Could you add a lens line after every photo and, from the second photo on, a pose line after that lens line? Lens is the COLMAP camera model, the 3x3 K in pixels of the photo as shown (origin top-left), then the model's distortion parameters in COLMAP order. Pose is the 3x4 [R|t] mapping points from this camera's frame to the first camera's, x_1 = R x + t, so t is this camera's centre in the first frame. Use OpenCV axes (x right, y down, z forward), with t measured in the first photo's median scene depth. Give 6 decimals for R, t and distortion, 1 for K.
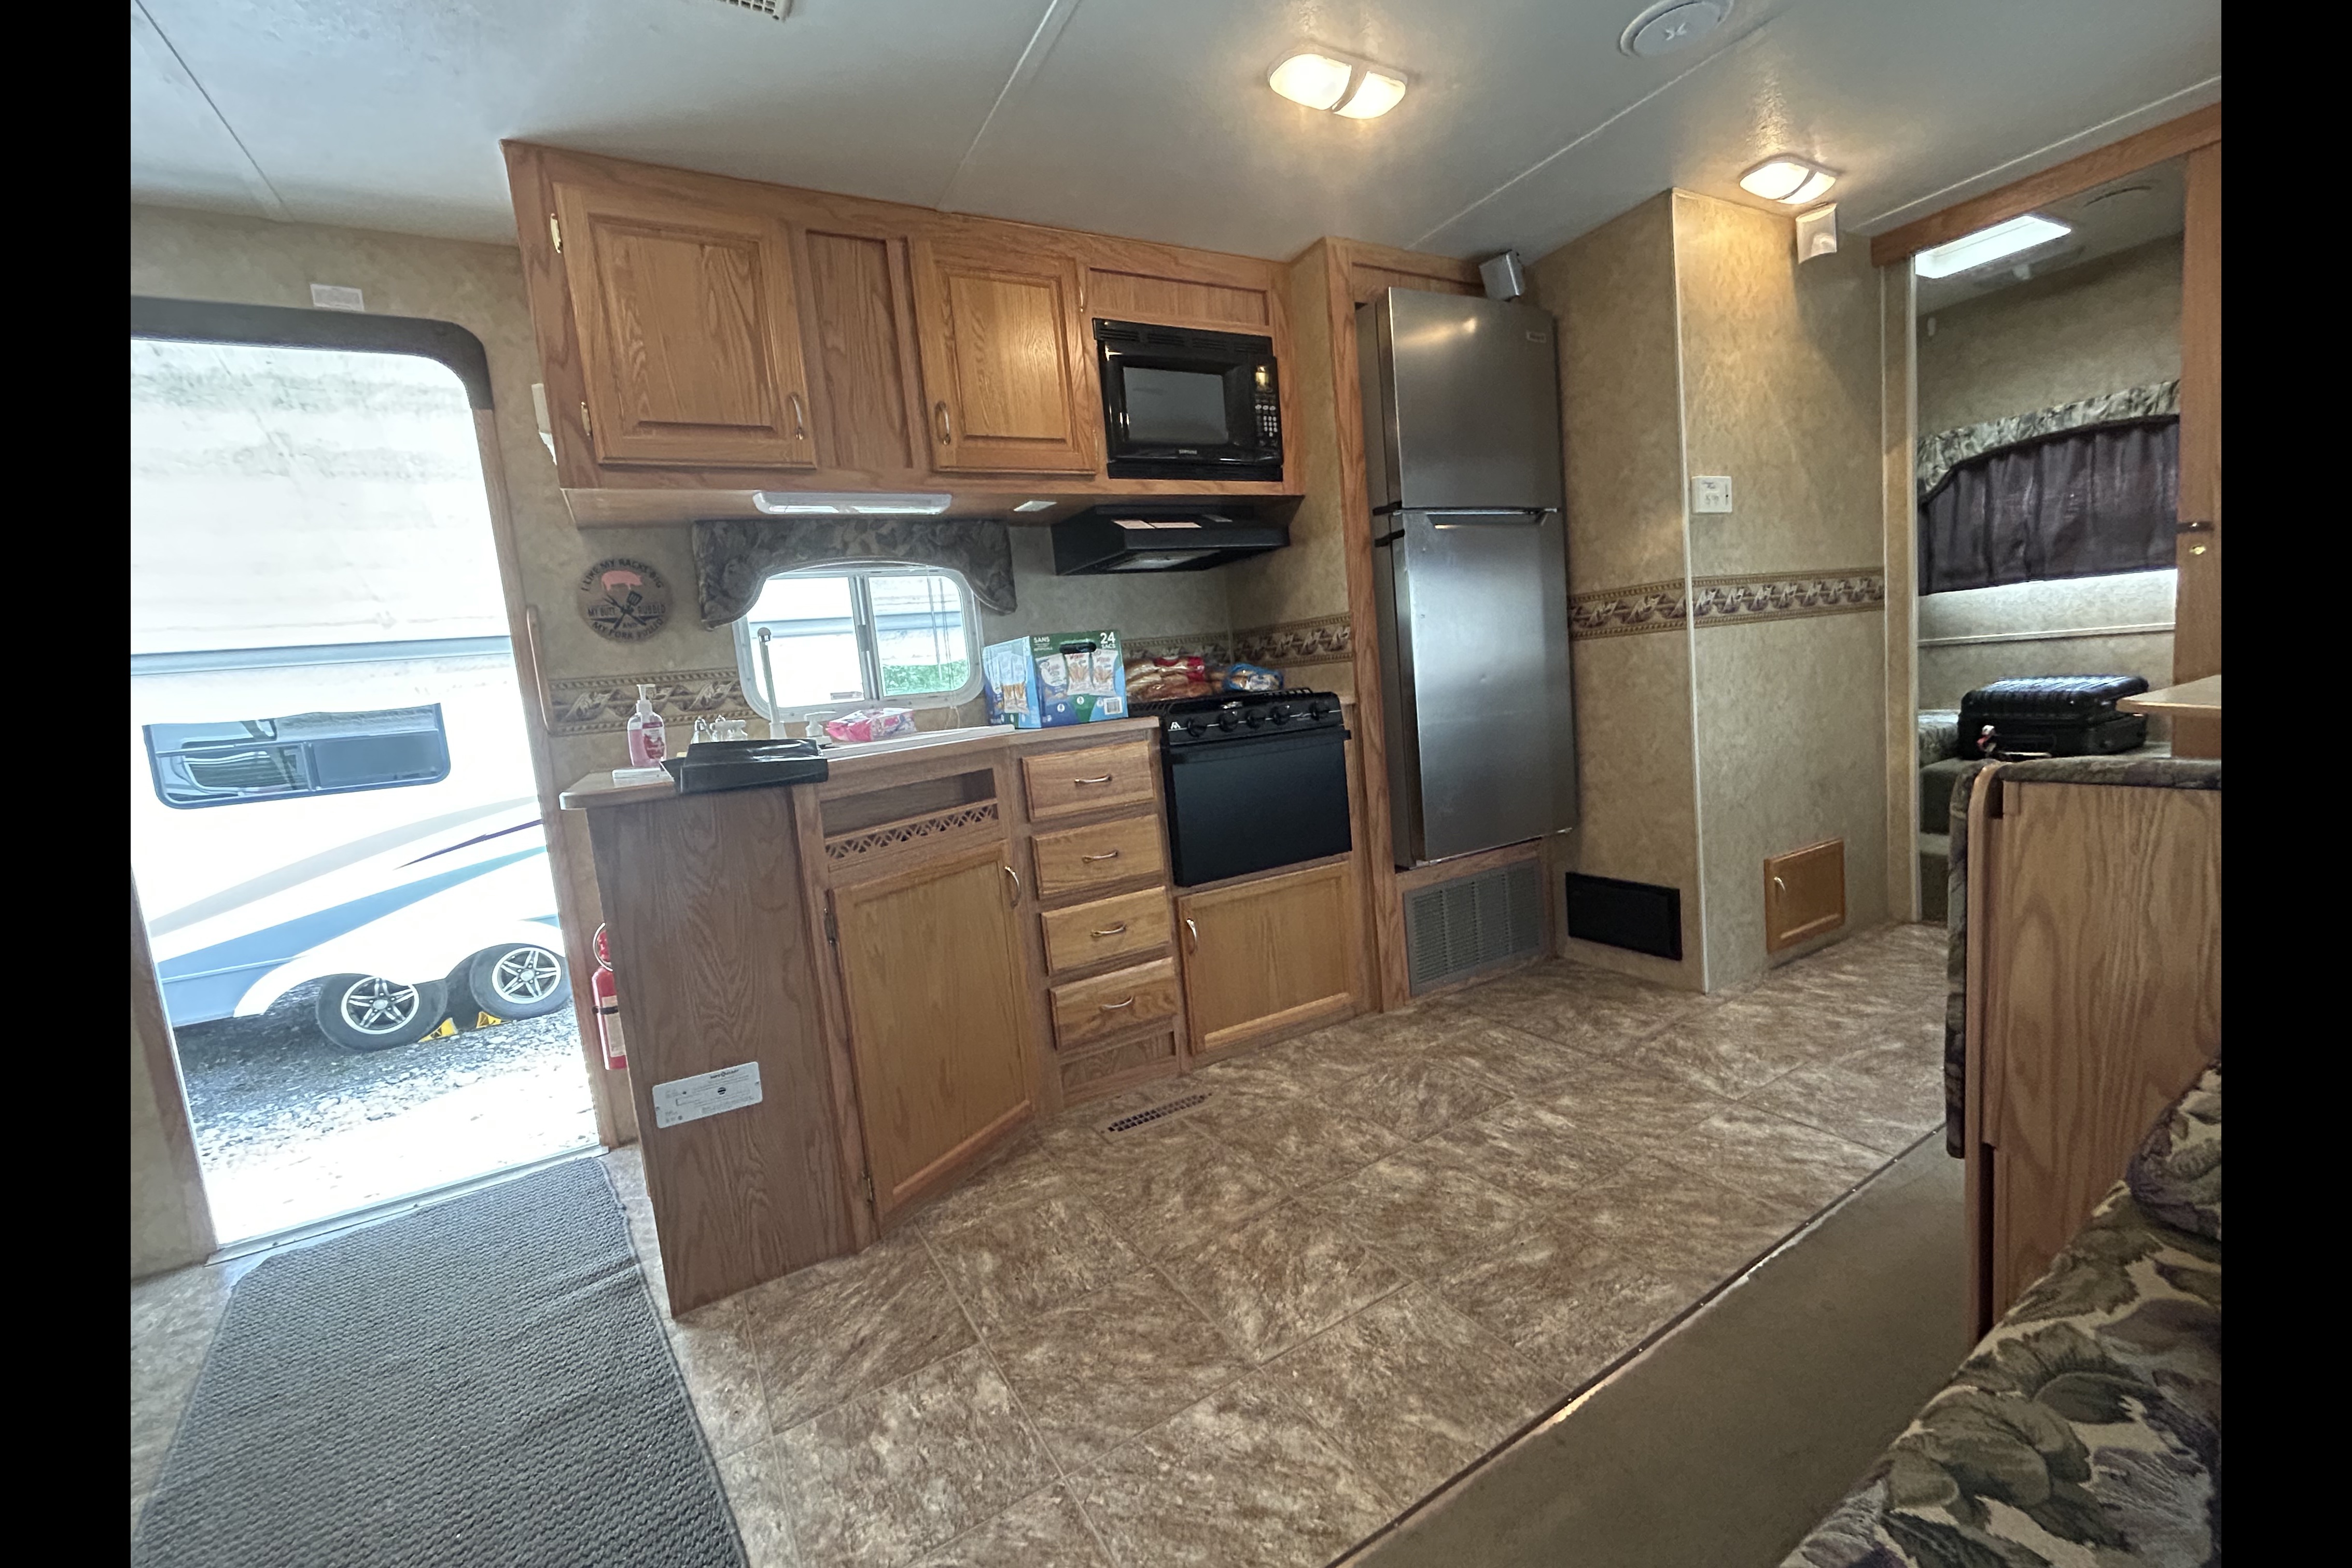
lens RADIAL K [[929.0, 0, 1173.9], [0, 929.0, 784.5], [0, 0, 1]] dist [0.000300, -0.000301]
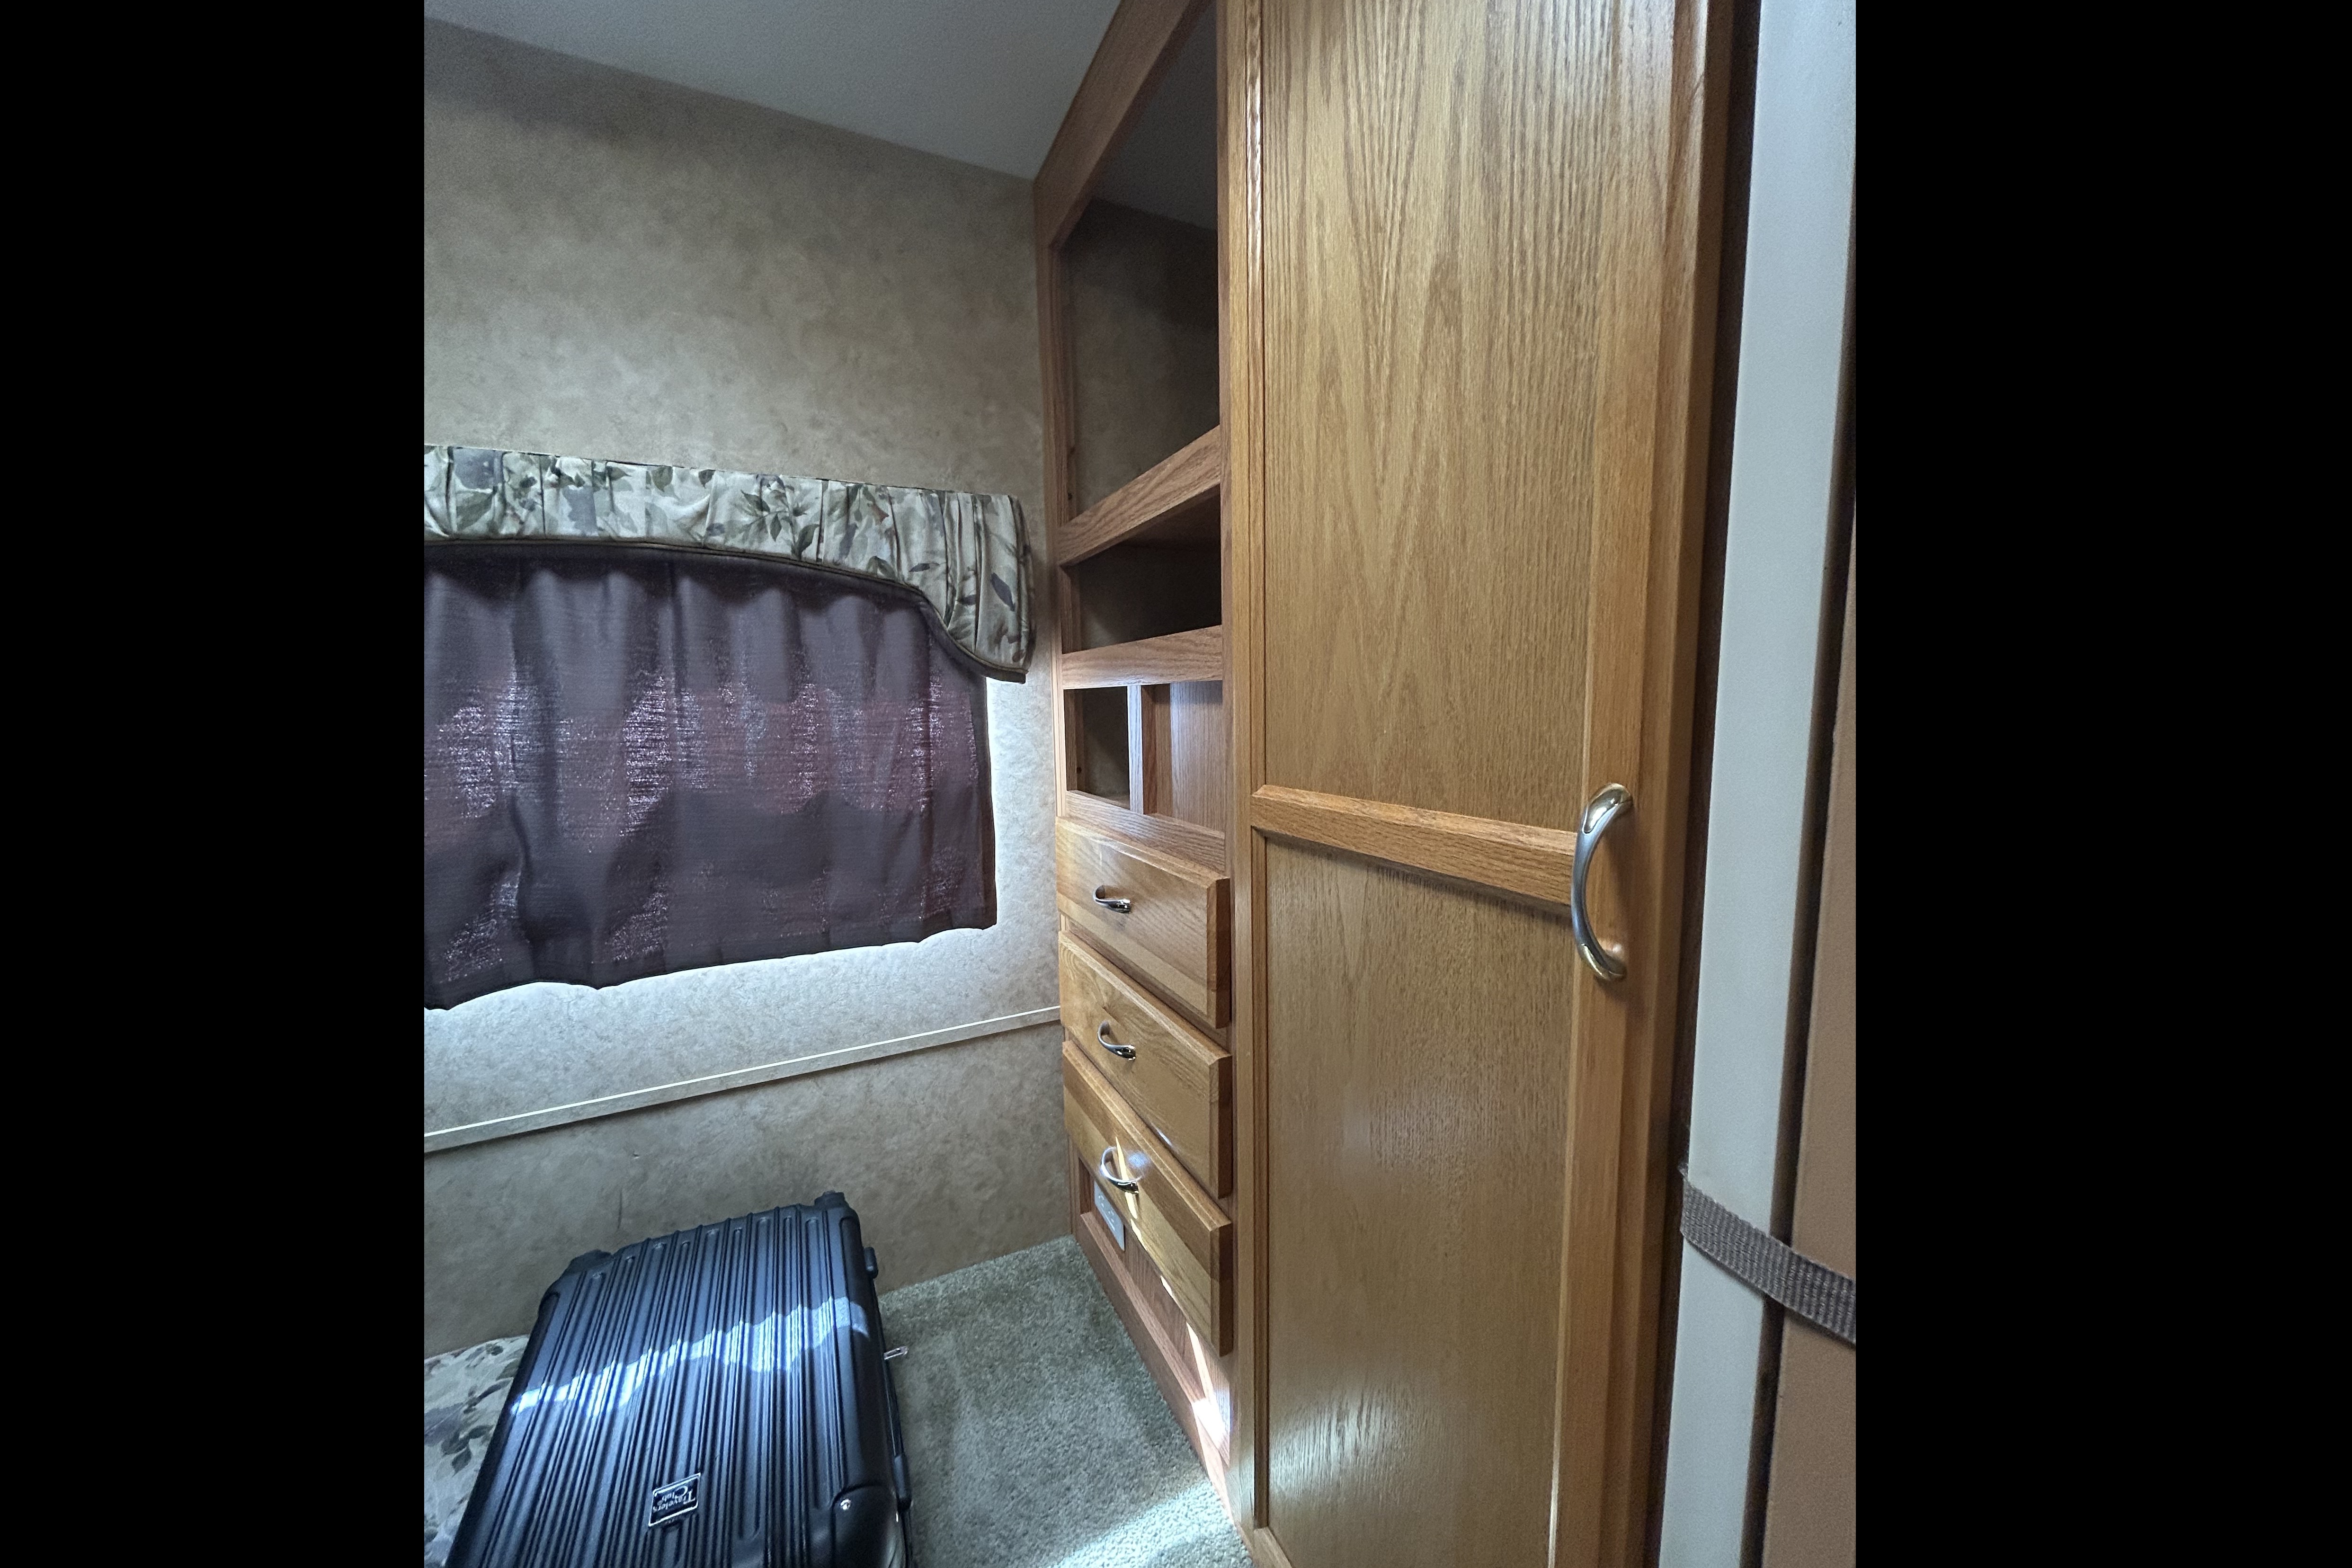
lens RADIAL K [[795.4, 0, 1156.4], [0, 795.4, 792.7], [0, 0, 1]] dist [0.000846, 0.000048]
pose [[0.081001, -0.028617, 0.996303, 0.891089], [0.126921, 0.991746, 0.018168, -0.351050], [-0.988600, 0.124980, 0.083965, 1.017742]]
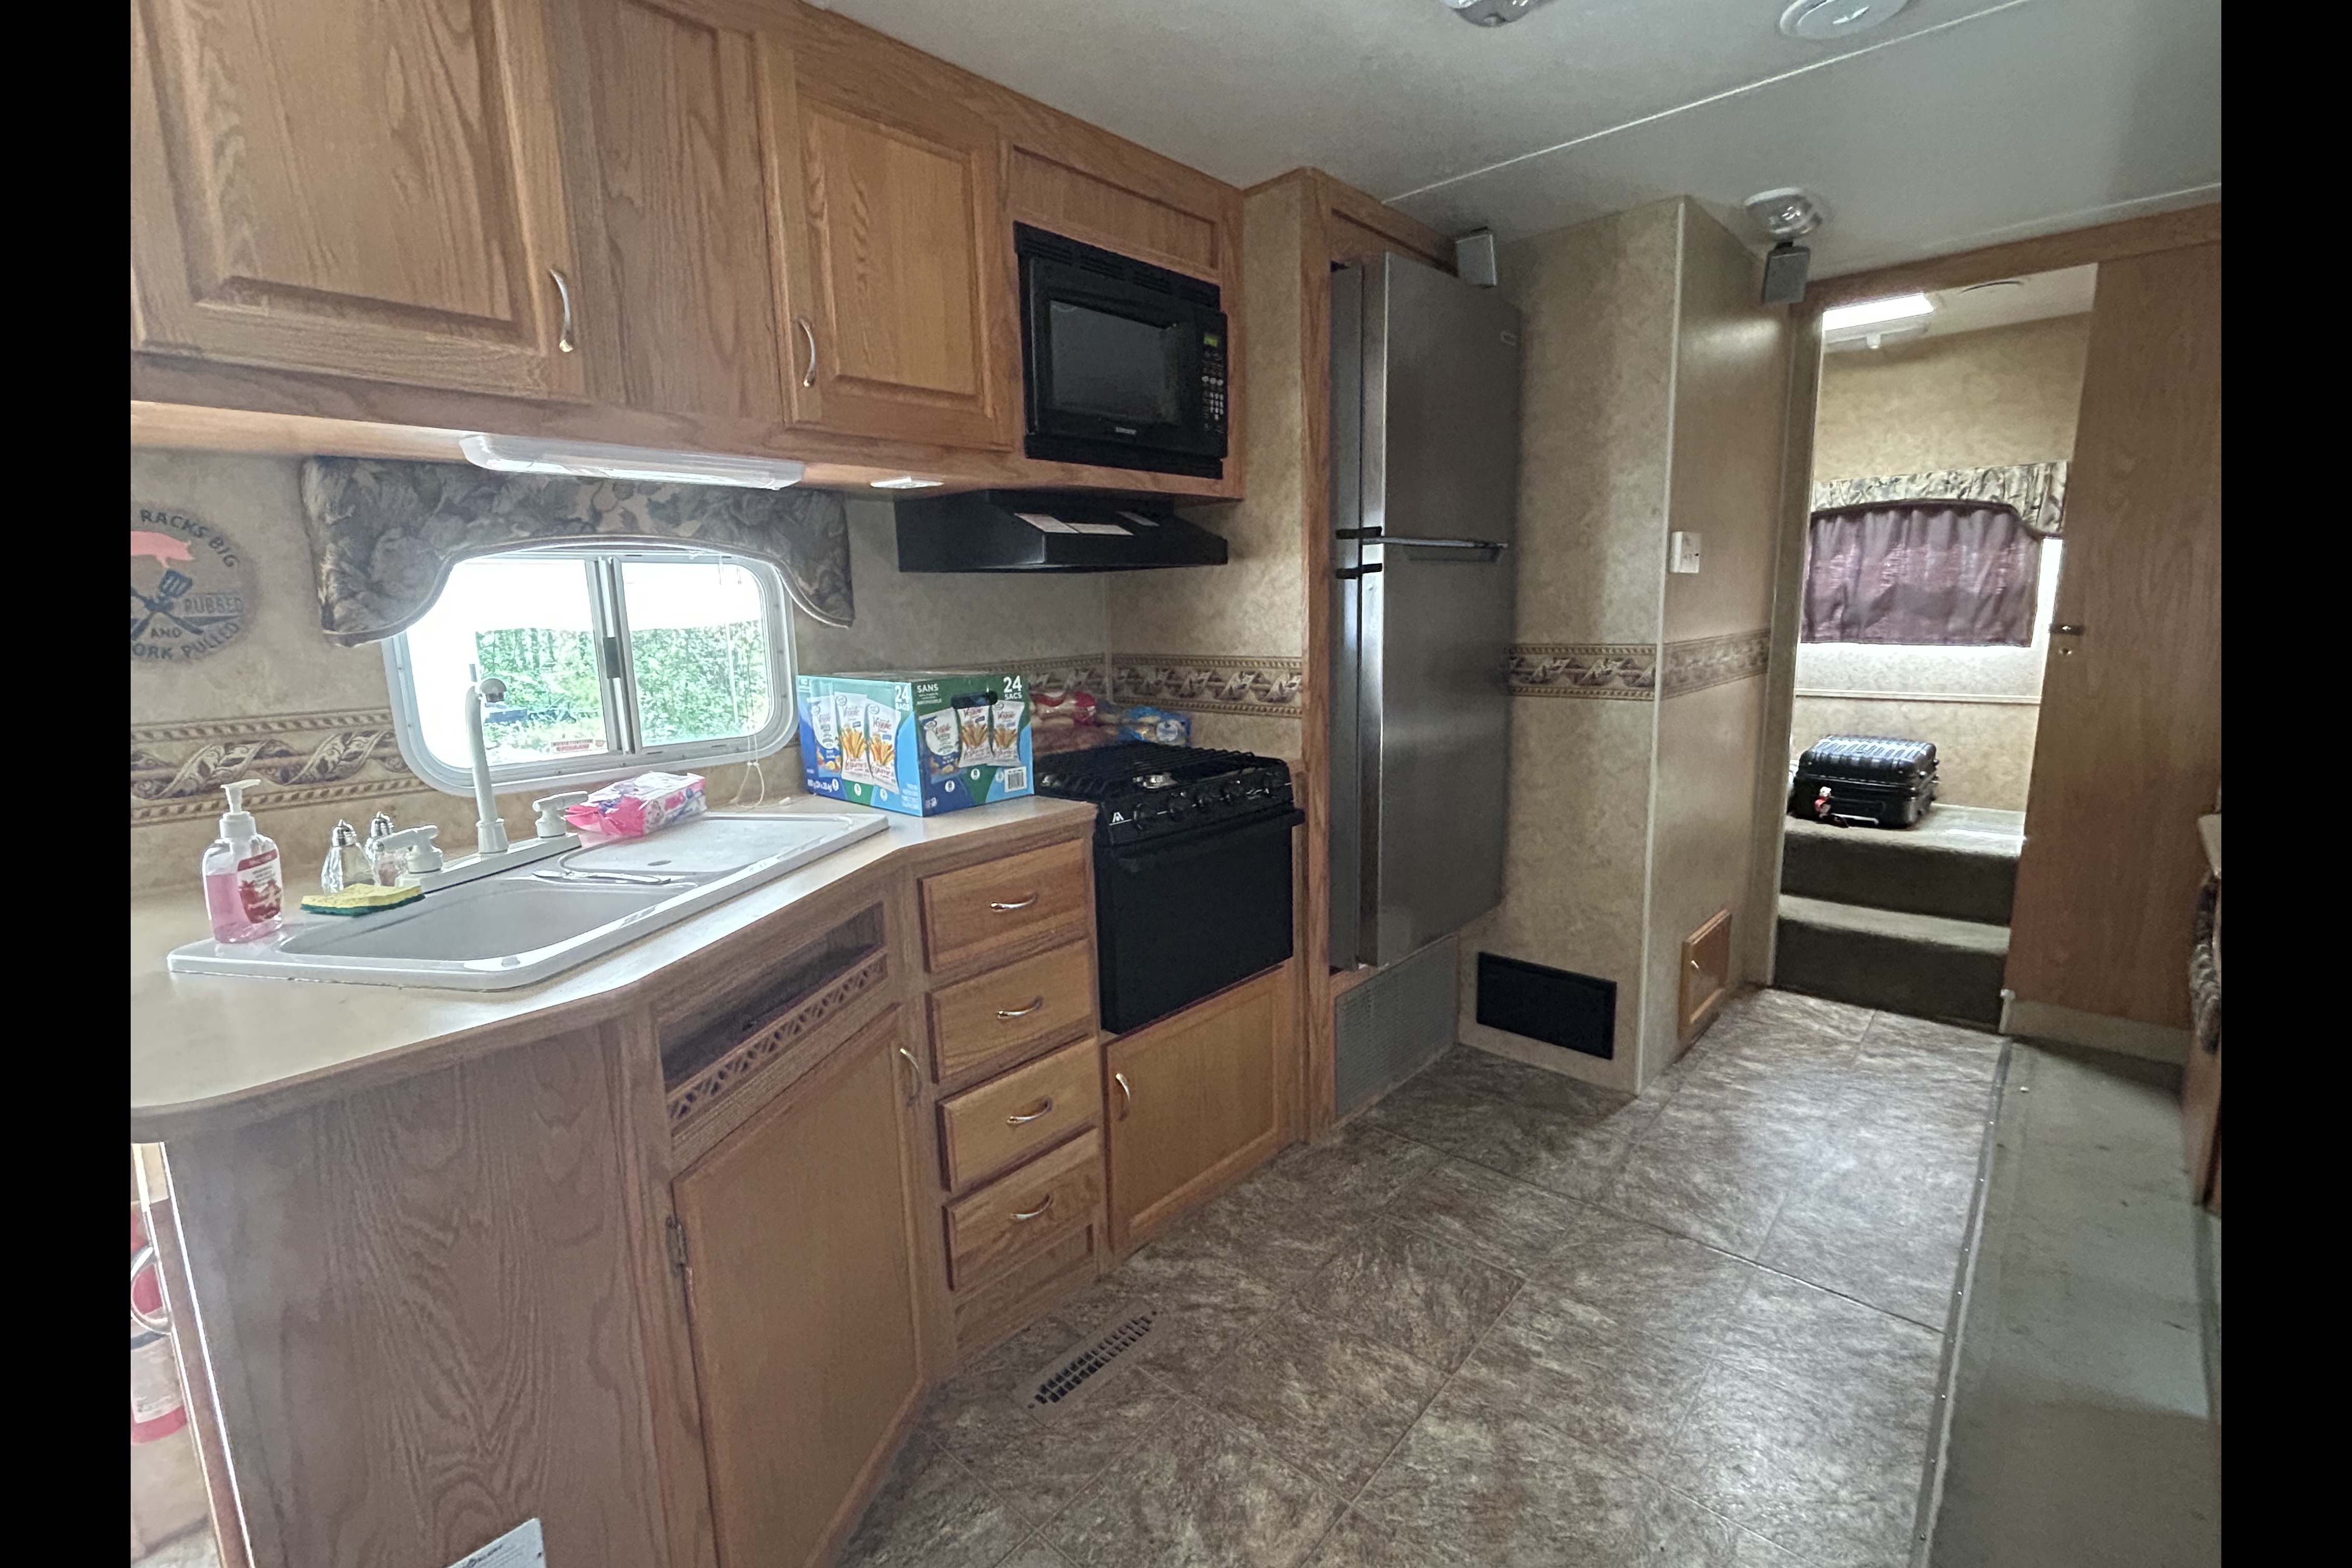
lens RADIAL K [[1007.9, 0, 1168.0], [0, 1007.9, 782.8], [0, 0, 1]] dist [-0.002583, 0.001505]
pose [[0.948177, 0.015272, 0.317376, -0.194725], [-0.028851, 0.998856, 0.038131, -0.112091], [-0.316431, -0.045311, 0.947533, 0.226702]]
